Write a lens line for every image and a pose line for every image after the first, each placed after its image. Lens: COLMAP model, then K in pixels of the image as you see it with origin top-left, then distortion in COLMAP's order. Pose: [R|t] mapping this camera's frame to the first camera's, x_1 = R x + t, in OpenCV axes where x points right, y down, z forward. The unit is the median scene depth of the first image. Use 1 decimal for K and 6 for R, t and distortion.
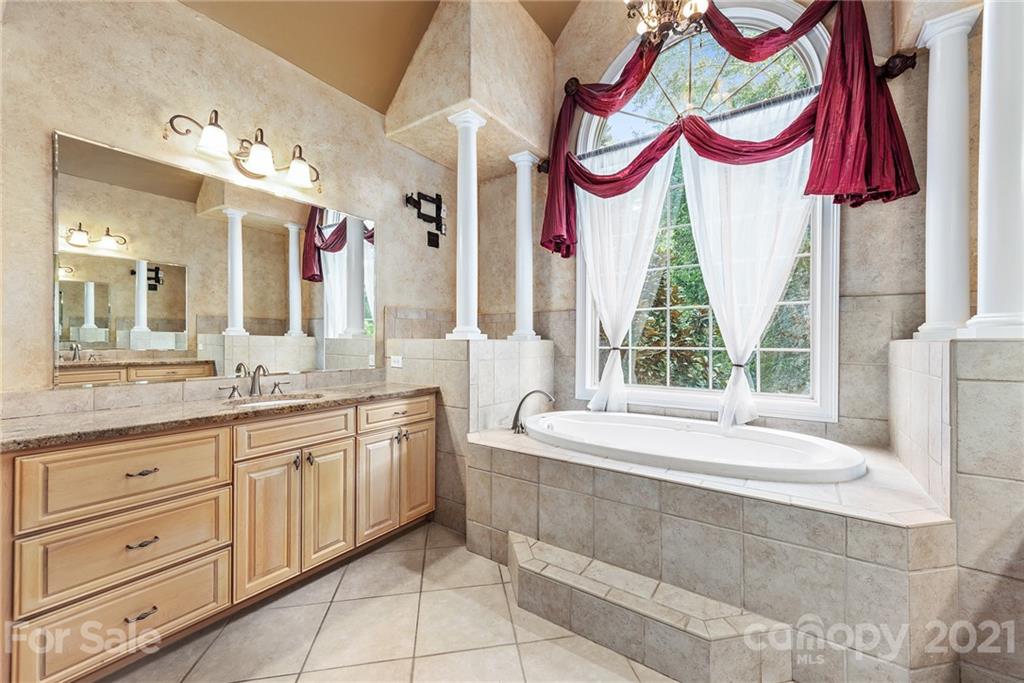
lens RADIAL K [[399.1, 0, 511.8], [0, 399.1, 342.3], [0, 0, 1]] dist [0.011407, -0.001694]
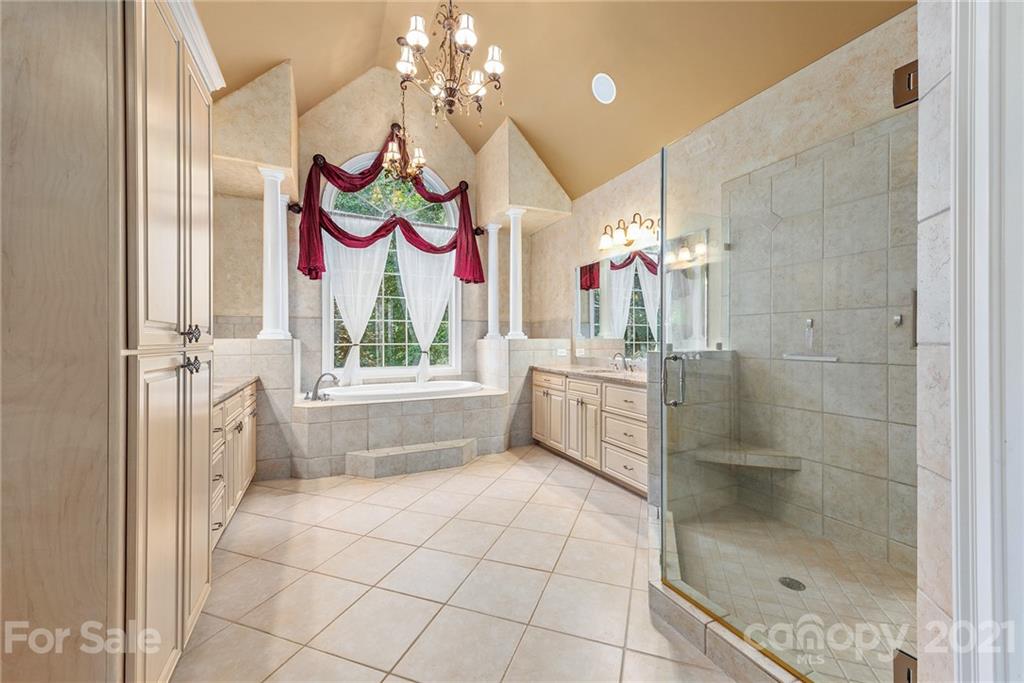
lens RADIAL K [[399.1, 0, 510.7], [0, 399.1, 340.1], [0, 0, 1]] dist [0.011407, -0.001694]
pose [[0.514132, -0.002327, 0.857708, -0.902134], [0.004280, 0.999991, 0.000147, -0.000457], [-0.857700, 0.003595, 0.514137, -0.380462]]
